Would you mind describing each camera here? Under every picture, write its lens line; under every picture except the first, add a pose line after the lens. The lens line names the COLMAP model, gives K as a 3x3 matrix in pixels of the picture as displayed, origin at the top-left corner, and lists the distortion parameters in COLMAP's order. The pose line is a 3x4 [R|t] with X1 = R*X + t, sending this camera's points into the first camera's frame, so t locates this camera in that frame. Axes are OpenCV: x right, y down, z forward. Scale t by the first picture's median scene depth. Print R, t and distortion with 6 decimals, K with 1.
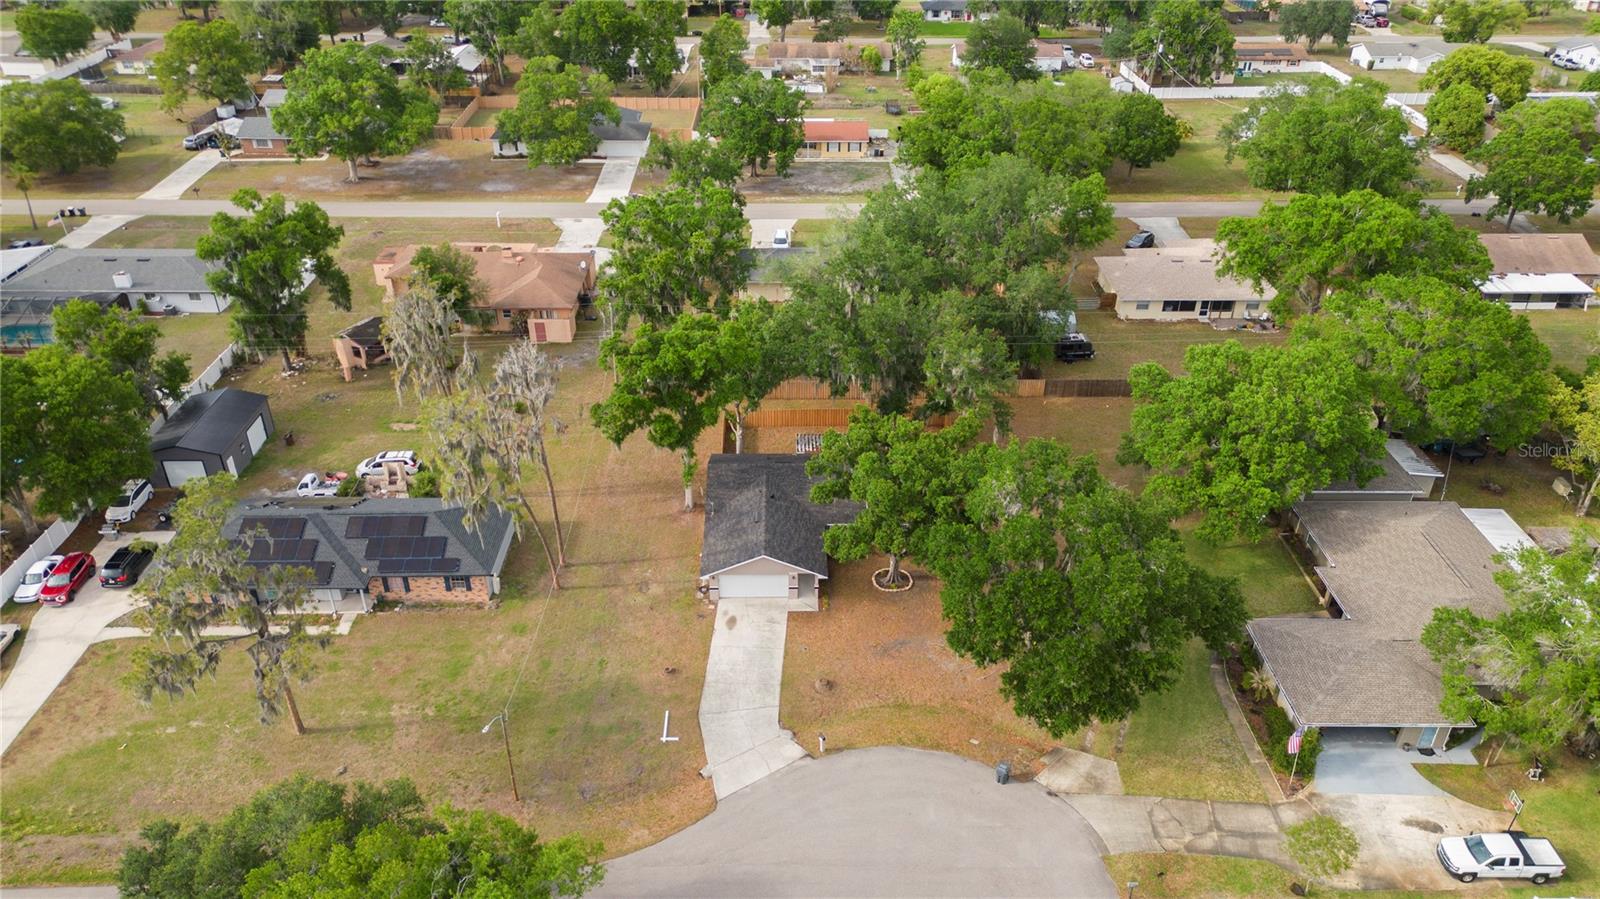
lens RADIAL K [[1122.4, 0, 805.7], [0, 1122.4, 446.8], [0, 0, 1]] dist [0.087968, -0.091547]
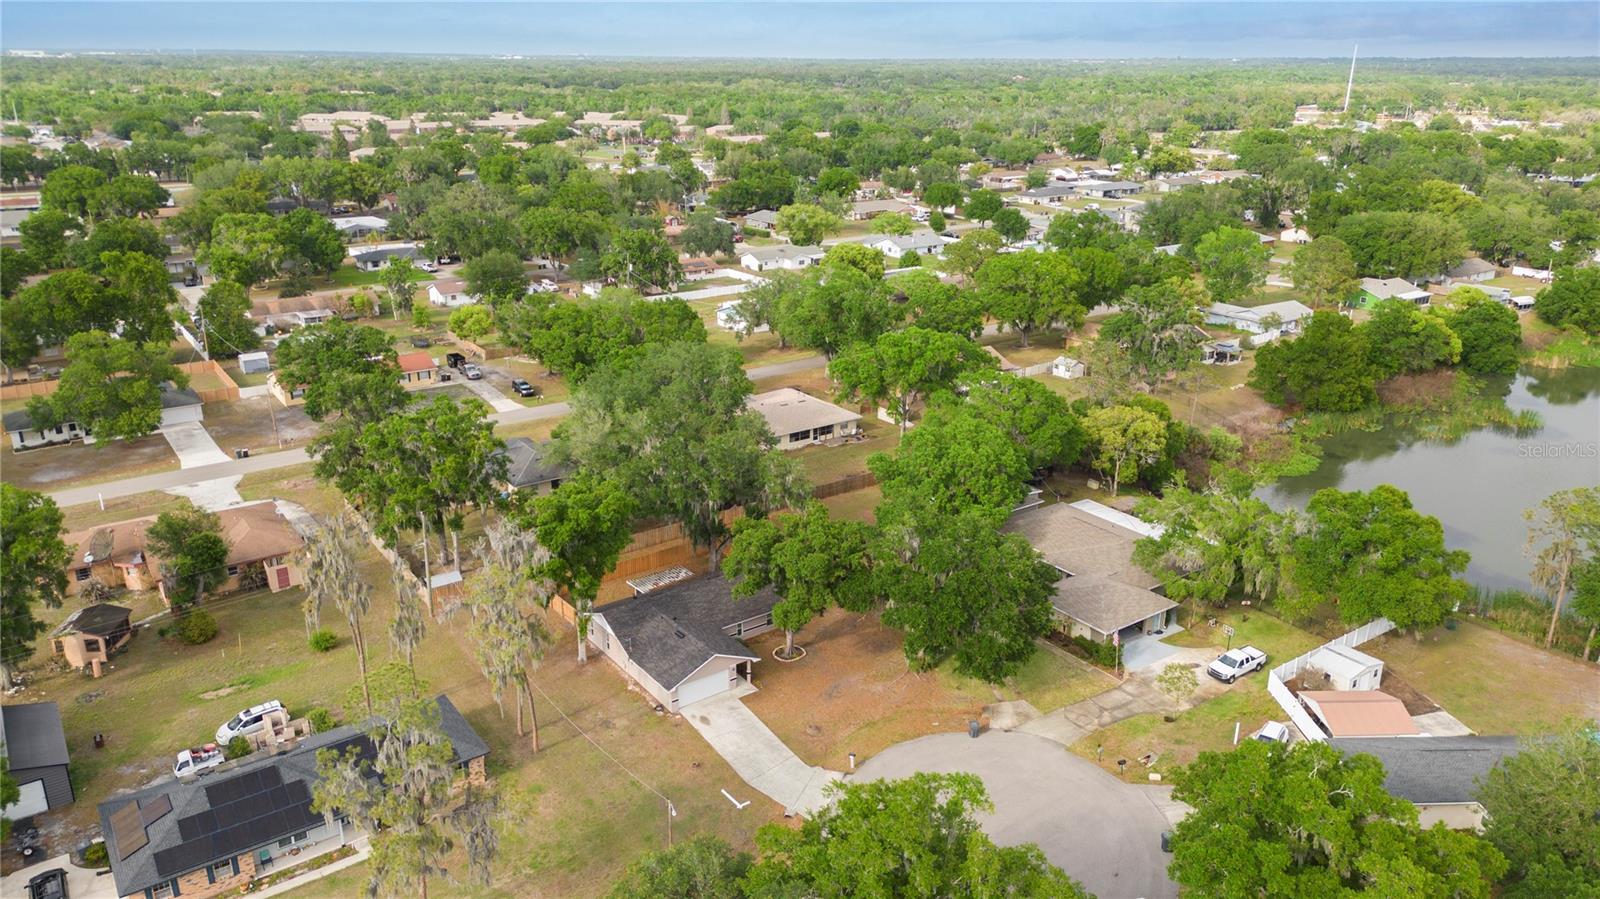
lens RADIAL K [[1122.4, 0, 805.7], [0, 1122.4, 446.8], [0, 0, 1]] dist [0.087968, -0.091547]
pose [[0.813574, -0.190277, 0.549447, -0.557267], [0.297582, 0.948067, -0.112313, 0.049684], [-0.499542, 0.254880, 0.827946, -0.086228]]
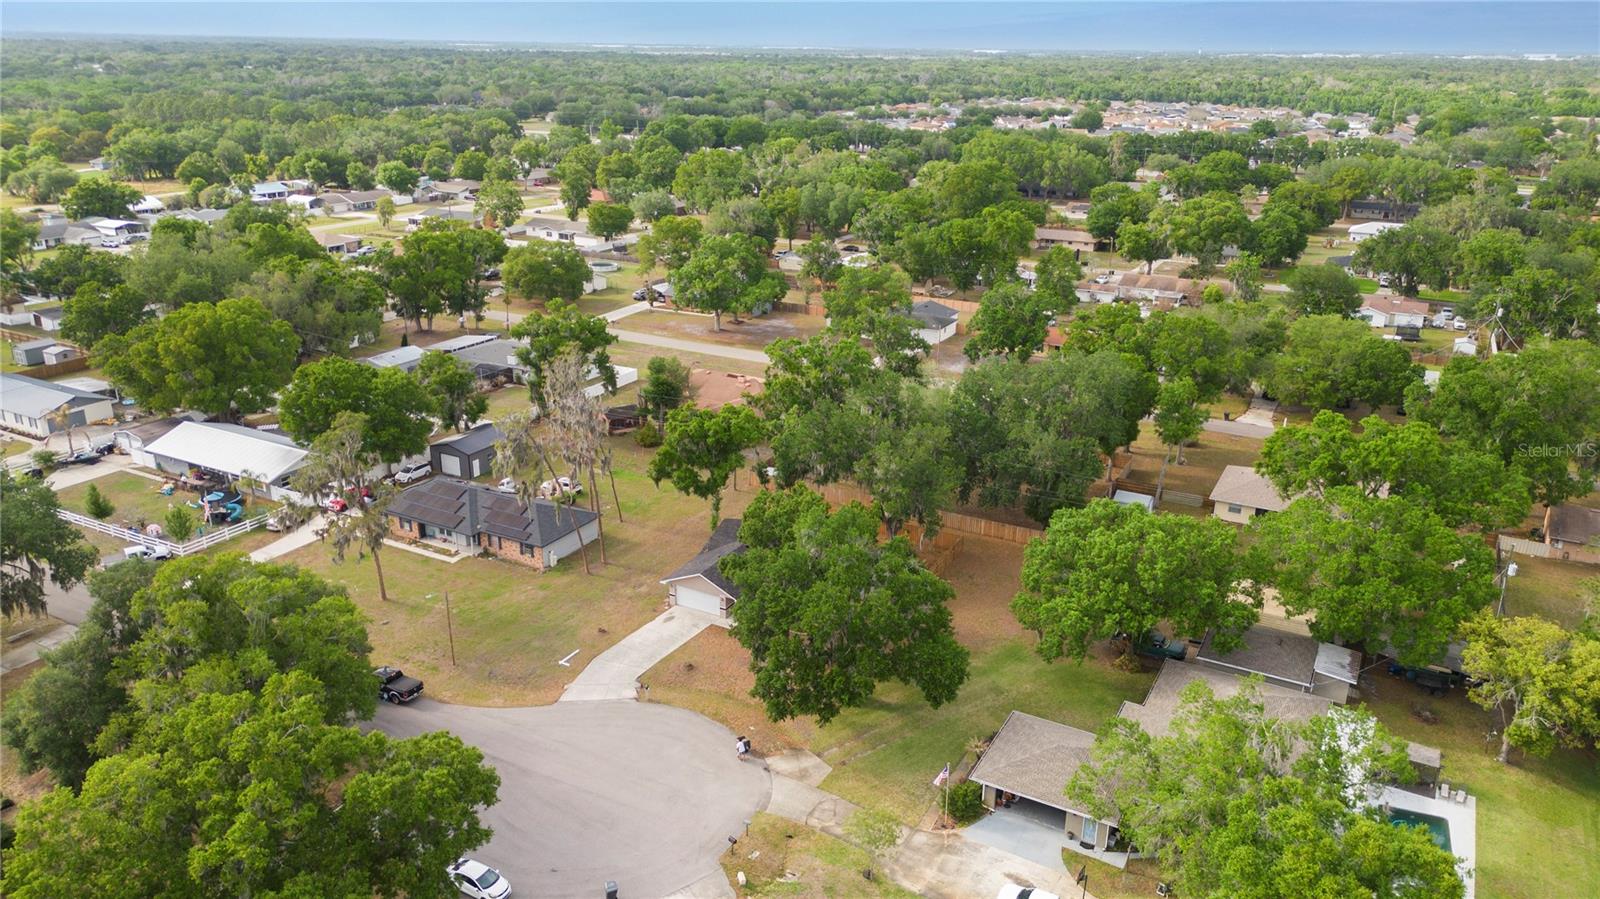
lens RADIAL K [[1122.4, 0, 805.7], [0, 1122.4, 446.8], [0, 0, 1]] dist [0.087968, -0.091547]
pose [[0.871798, 0.166847, -0.460577, 0.644942], [-0.256530, 0.956477, -0.139080, 0.103004], [0.417326, 0.239402, 0.876656, -0.150072]]
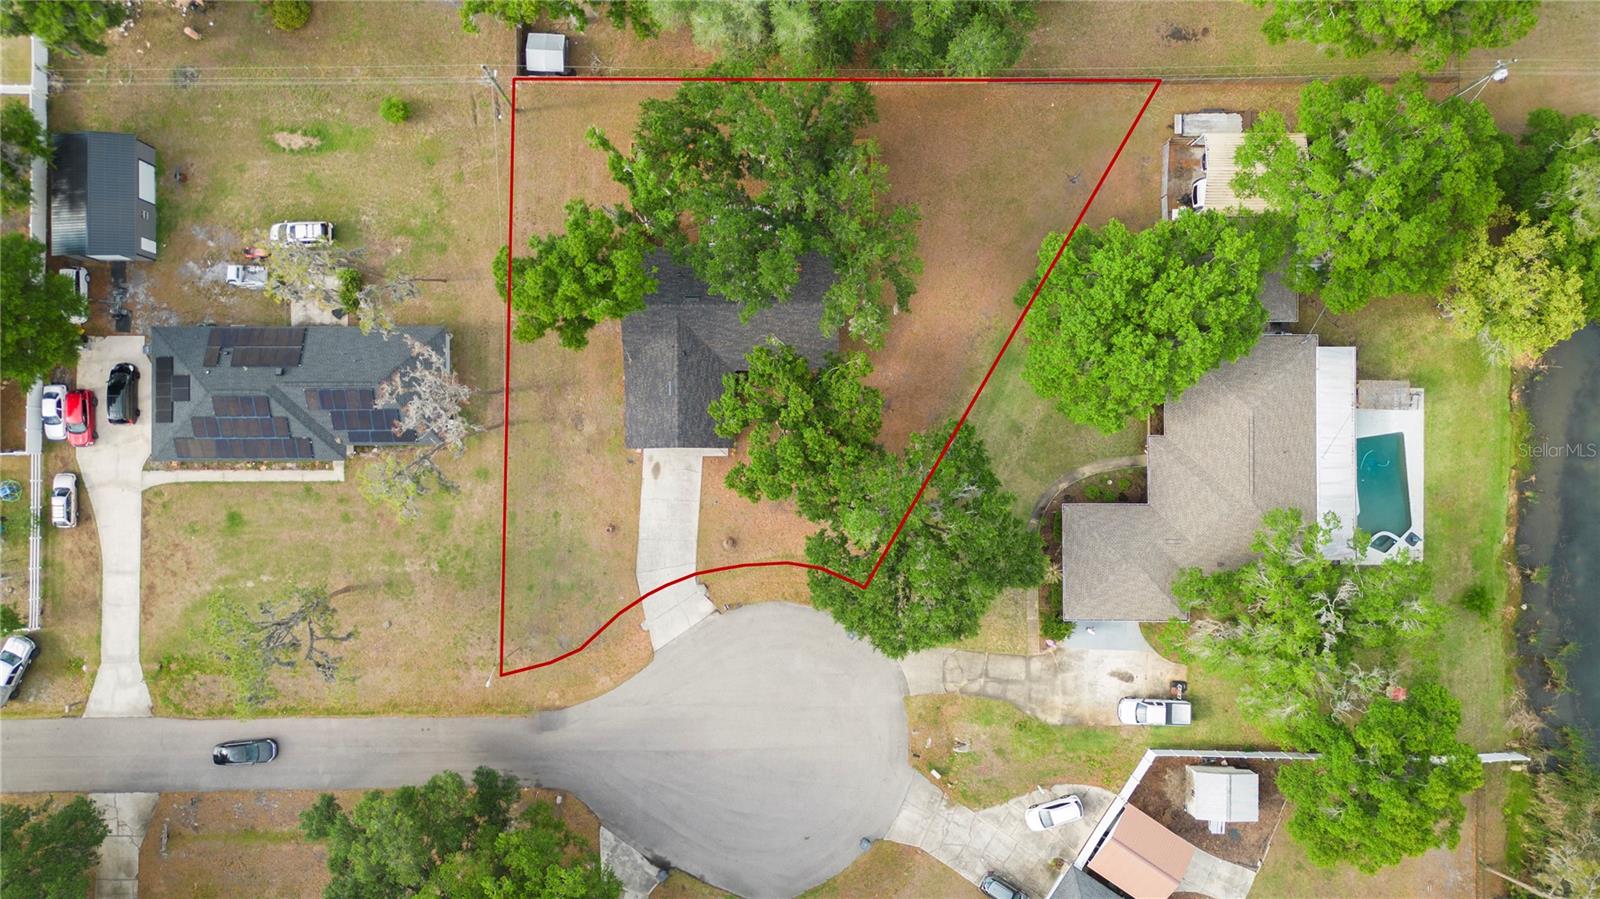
lens RADIAL K [[1122.4, 0, 805.7], [0, 1122.4, 446.8], [0, 0, 1]] dist [0.087968, -0.091547]
pose [[0.999871, 0.015061, 0.005562, 0.087468], [-0.012633, 0.524231, 0.851482, -0.881364], [0.009908, -0.851443, 0.524354, 0.376893]]
